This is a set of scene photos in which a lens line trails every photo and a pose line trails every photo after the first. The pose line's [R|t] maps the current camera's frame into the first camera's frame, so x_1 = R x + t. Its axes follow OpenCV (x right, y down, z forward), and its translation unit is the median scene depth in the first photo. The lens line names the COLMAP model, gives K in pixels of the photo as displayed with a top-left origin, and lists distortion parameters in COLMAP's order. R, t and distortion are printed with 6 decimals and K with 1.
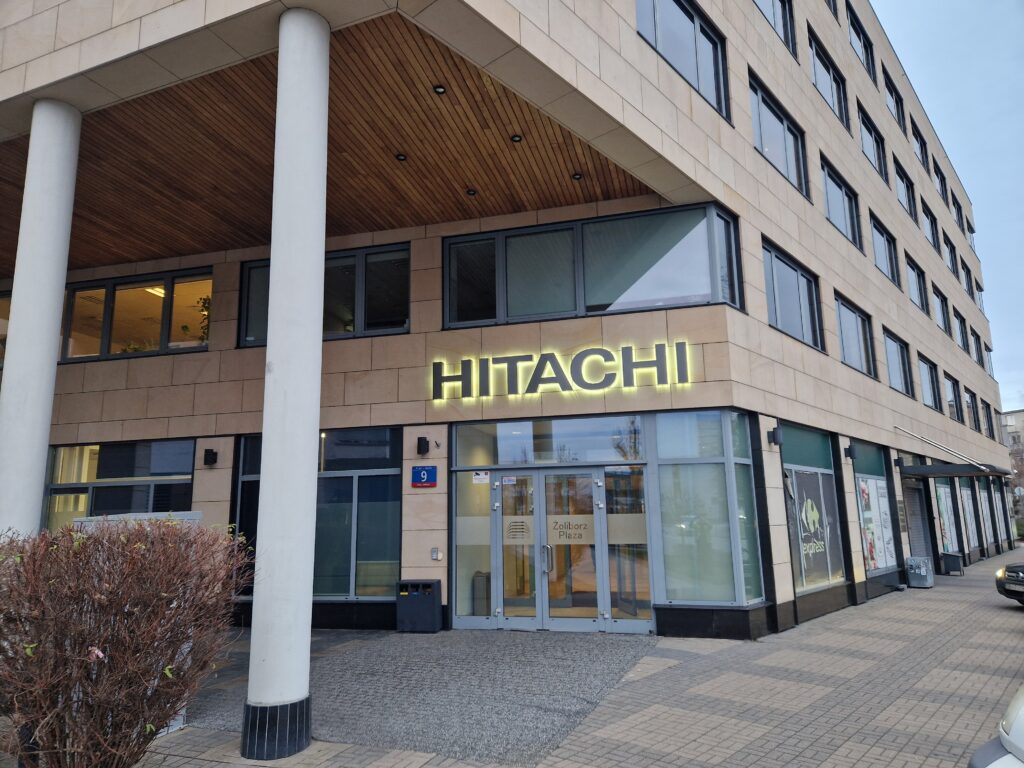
lens RADIAL K [[691.3, 0, 508.2], [0, 691.3, 383.9], [0, 0, 1]] dist [0.037673, -0.013387]
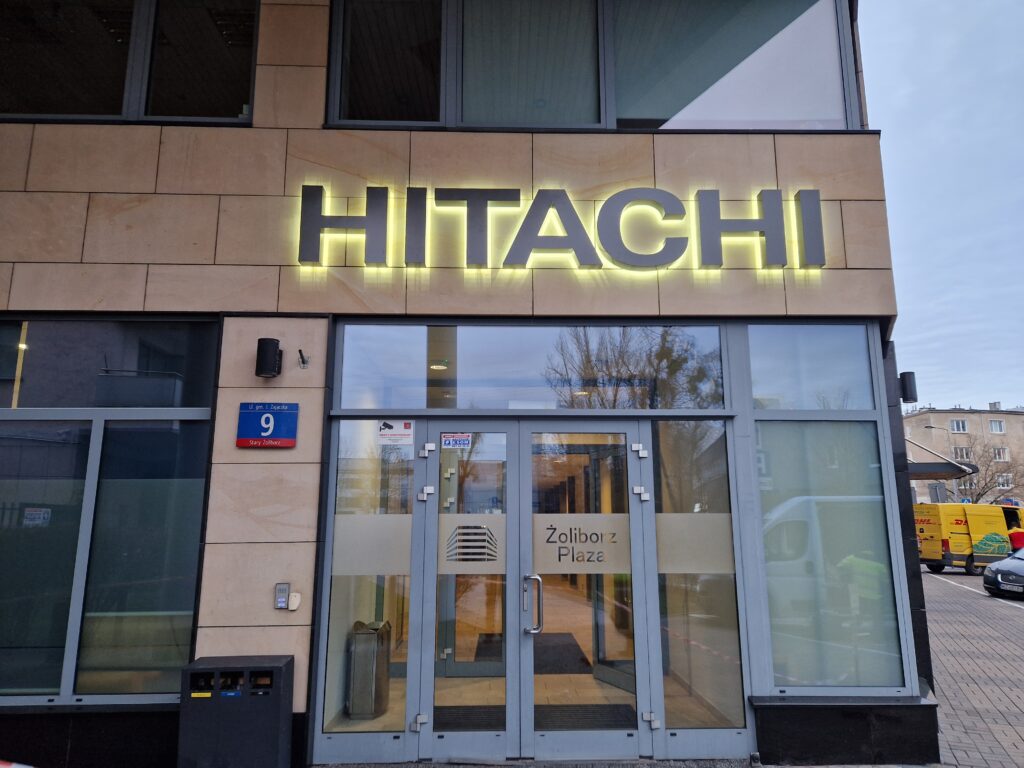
lens RADIAL K [[691.3, 0, 537.6], [0, 691.3, 394.2], [0, 0, 1]] dist [0.037673, -0.013387]
pose [[0.957319, 0.066443, 0.281294, -0.081495], [-0.069554, 0.997578, 0.001079, 0.100699], [-0.280540, -0.020598, 0.959621, 0.512073]]
